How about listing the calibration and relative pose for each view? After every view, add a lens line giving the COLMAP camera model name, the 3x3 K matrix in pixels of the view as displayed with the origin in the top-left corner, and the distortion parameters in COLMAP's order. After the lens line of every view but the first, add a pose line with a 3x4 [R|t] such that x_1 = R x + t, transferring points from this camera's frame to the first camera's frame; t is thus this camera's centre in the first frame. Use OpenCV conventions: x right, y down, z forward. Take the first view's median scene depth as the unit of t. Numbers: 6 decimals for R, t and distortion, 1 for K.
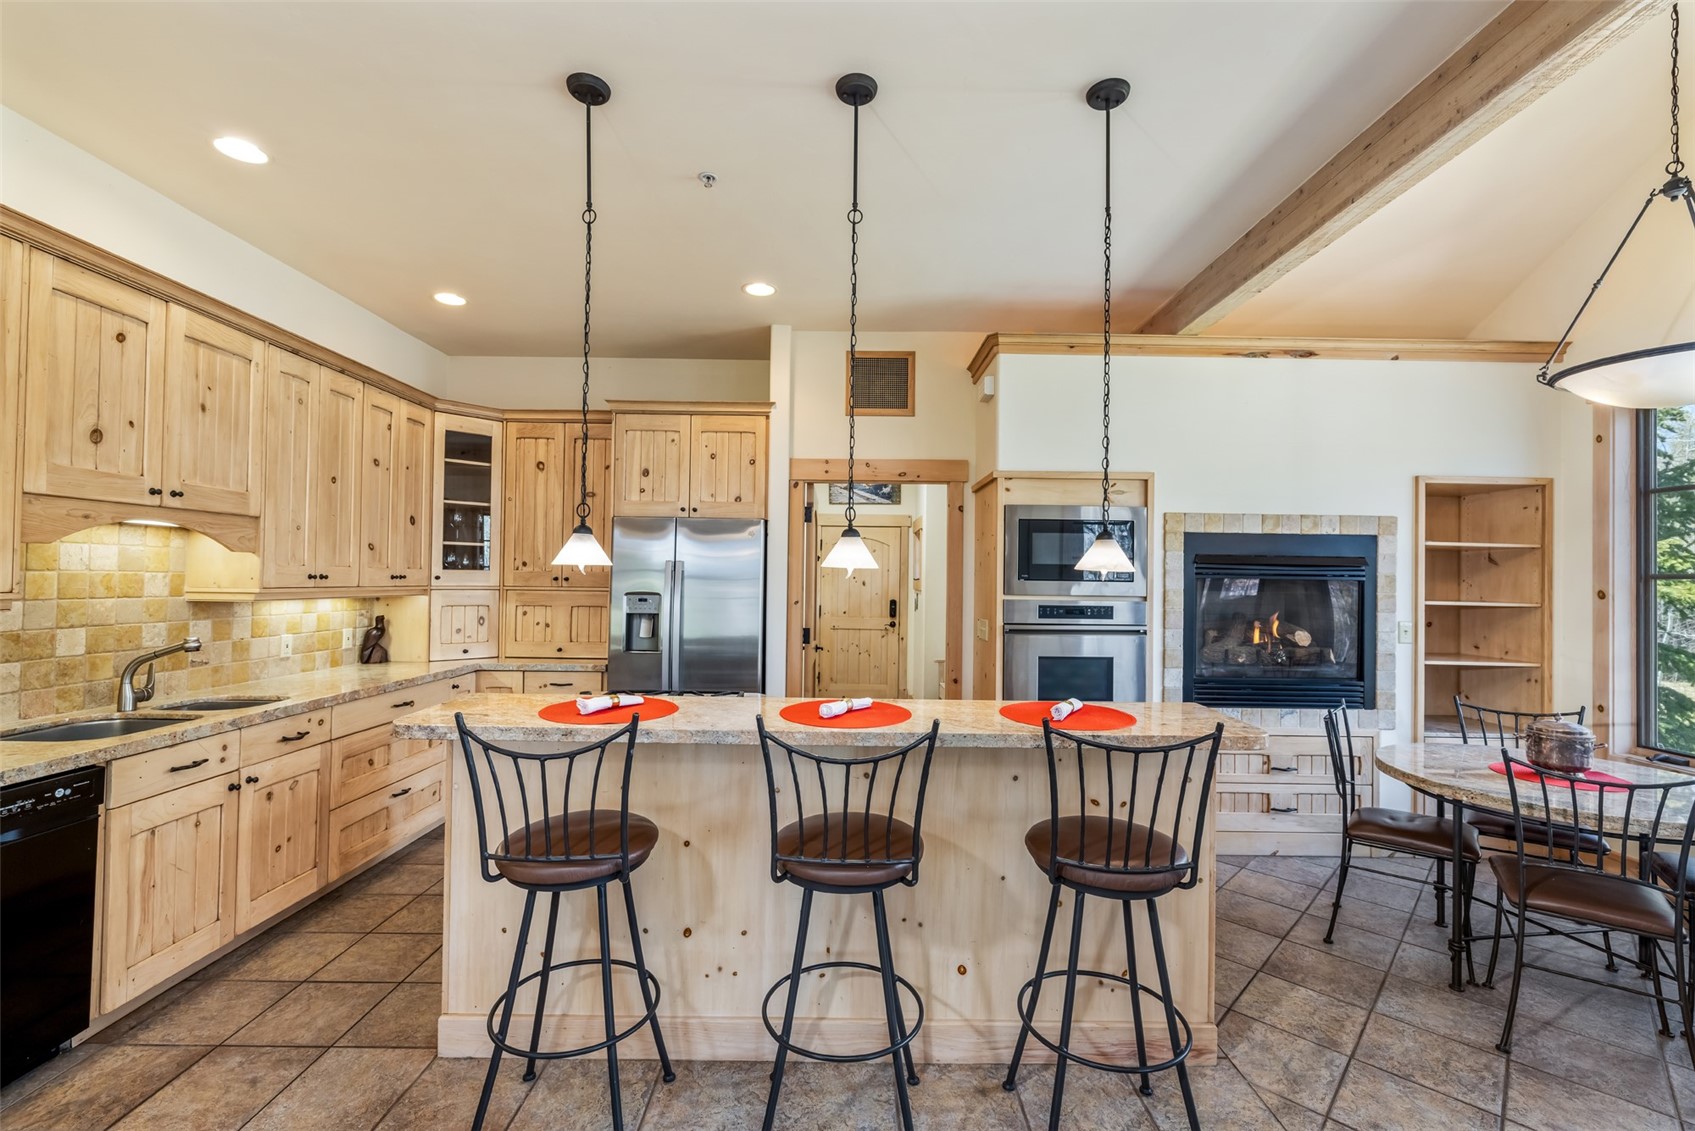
lens RADIAL K [[714.9, 0, 844.5], [0, 714.9, 568.1], [0, 0, 1]] dist [-0.000277, -0.000539]
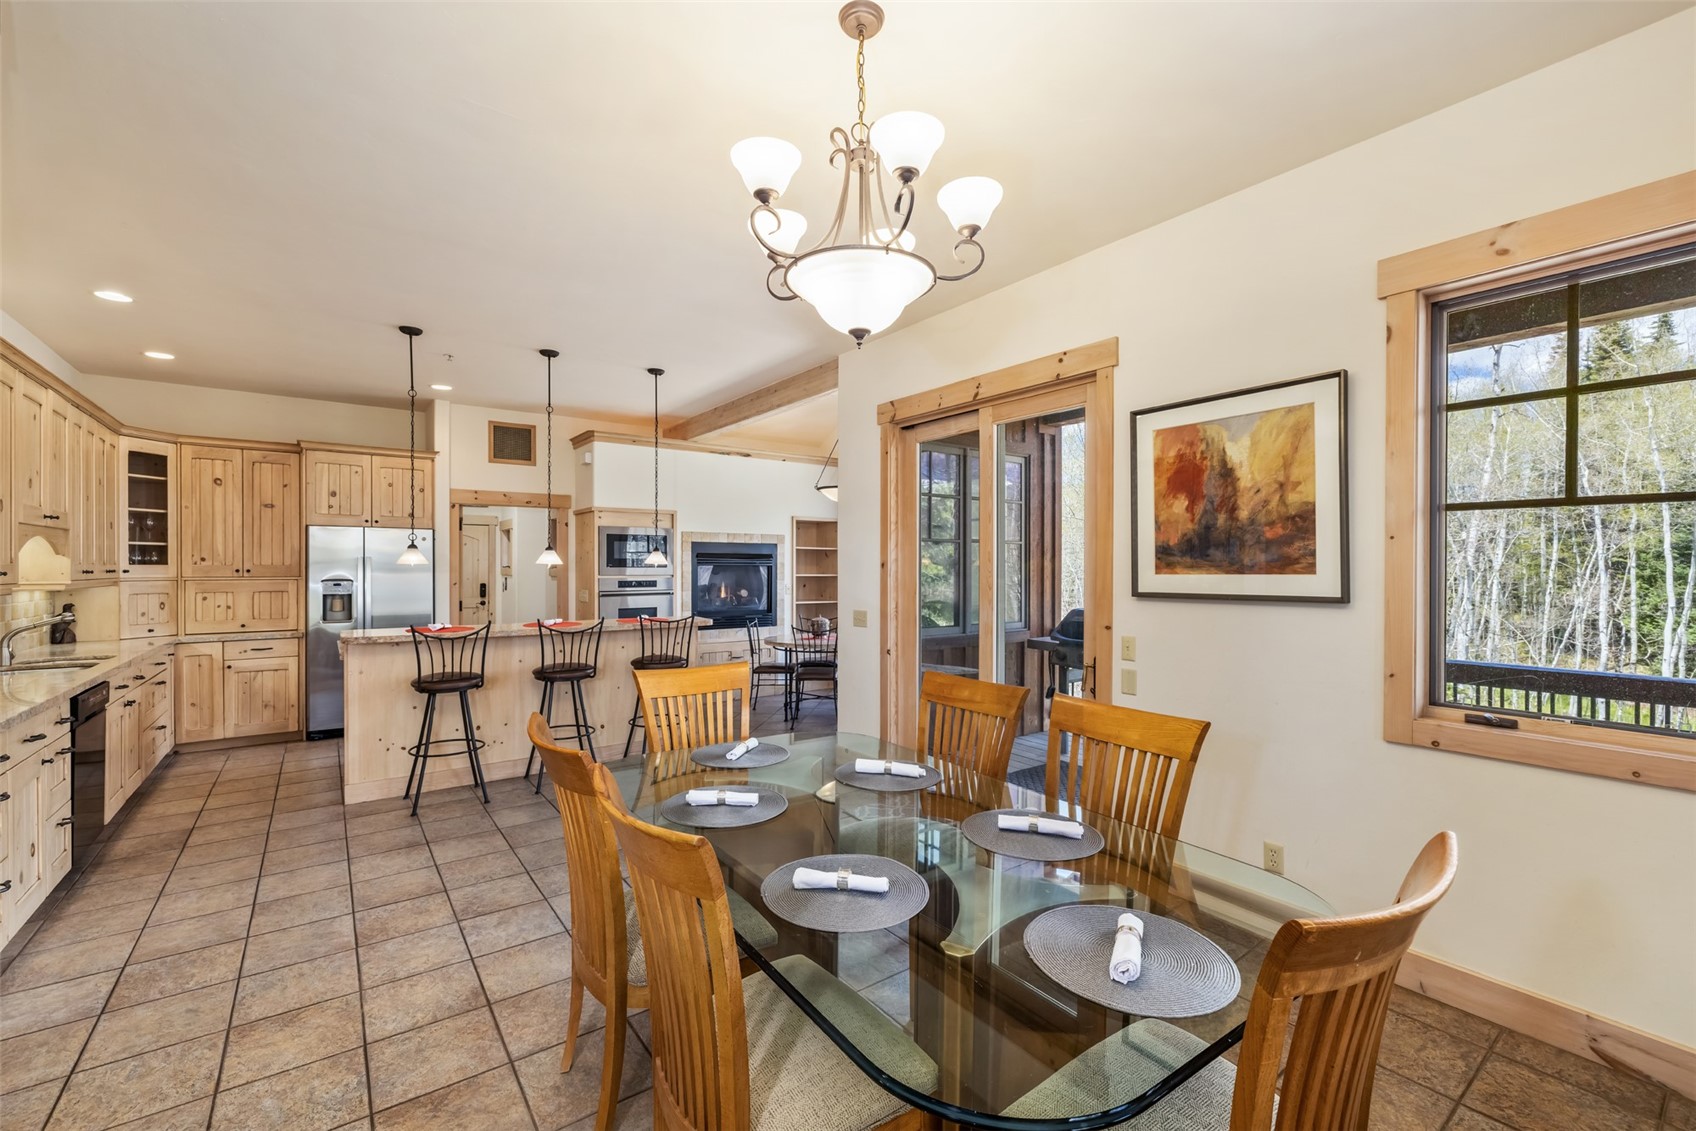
lens RADIAL K [[715.3, 0, 844.1], [0, 715.3, 571.3], [0, 0, 1]] dist [-0.000277, -0.000539]
pose [[0.807951, -0.016704, 0.589013, -0.303548], [0.000936, 0.999633, 0.027065, -0.019378], [-0.589249, -0.021316, 0.807670, -0.737104]]
